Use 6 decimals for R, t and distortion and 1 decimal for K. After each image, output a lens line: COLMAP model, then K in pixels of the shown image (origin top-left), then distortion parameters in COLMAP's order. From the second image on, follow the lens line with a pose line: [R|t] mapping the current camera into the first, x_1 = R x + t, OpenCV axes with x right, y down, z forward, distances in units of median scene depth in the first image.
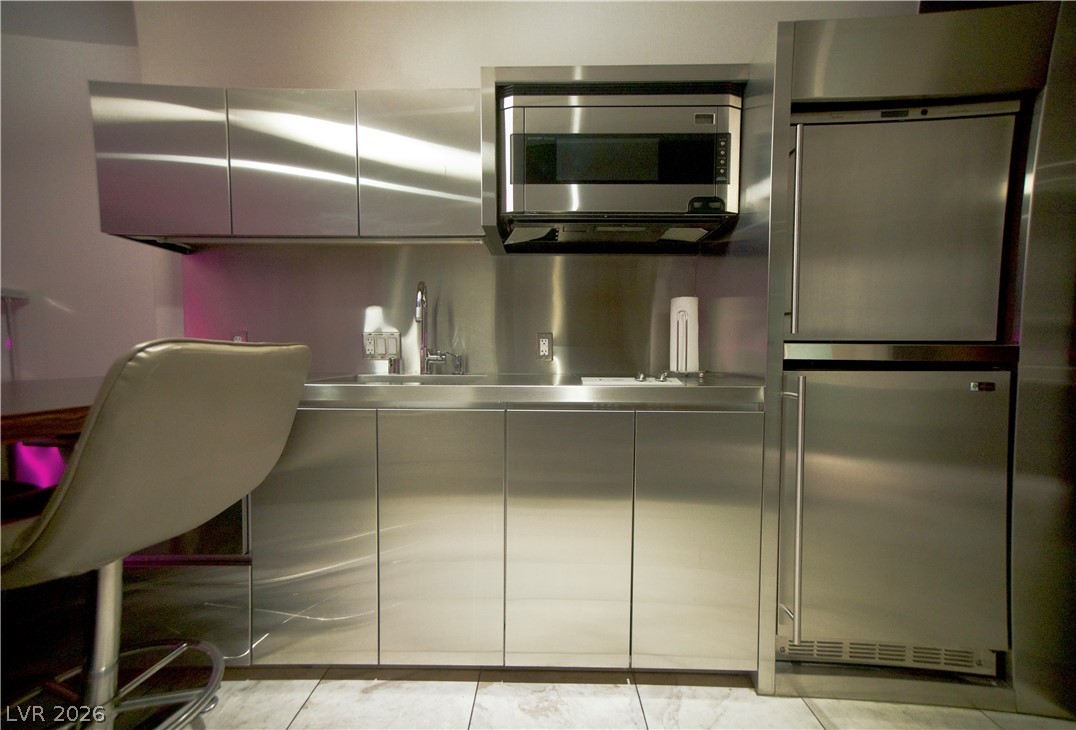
lens RADIAL K [[407.3, 0, 539.4], [0, 407.3, 369.5], [0, 0, 1]] dist [0.012670, 0.000030]
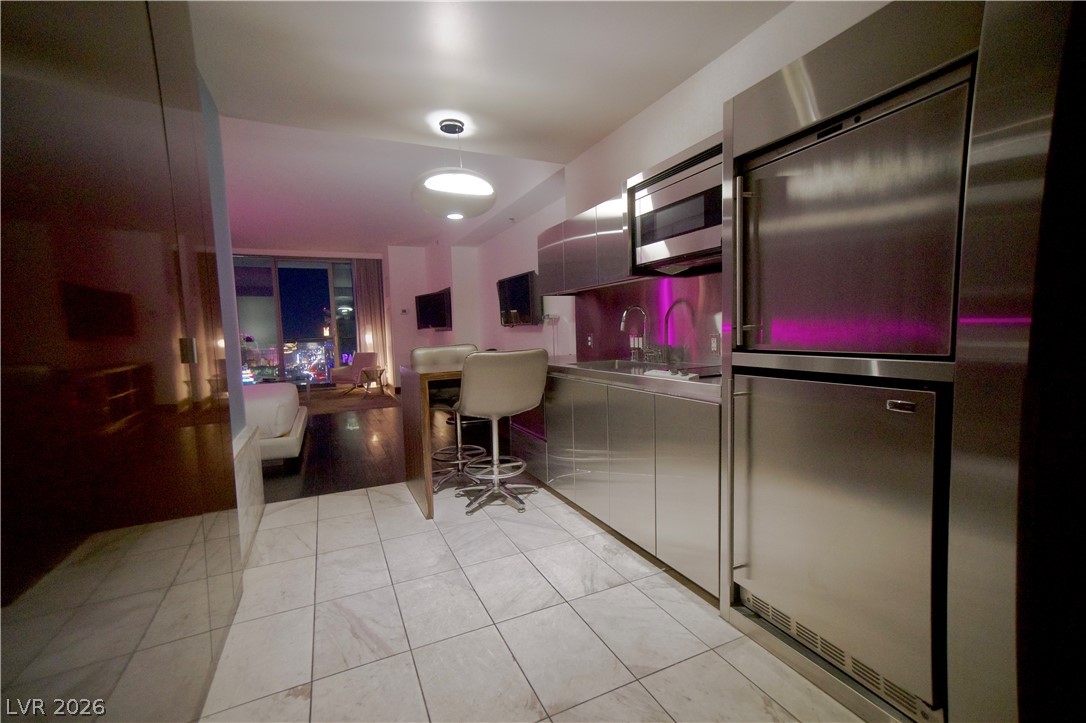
lens RADIAL K [[474.6, 0, 537.1], [0, 474.6, 368.9], [0, 0, 1]] dist [-0.001075, -0.000139]
pose [[0.426640, 0.057824, -0.902571, 1.617072], [-0.004430, 0.998076, 0.061849, -0.098239], [0.904411, -0.022389, 0.426075, -0.169251]]
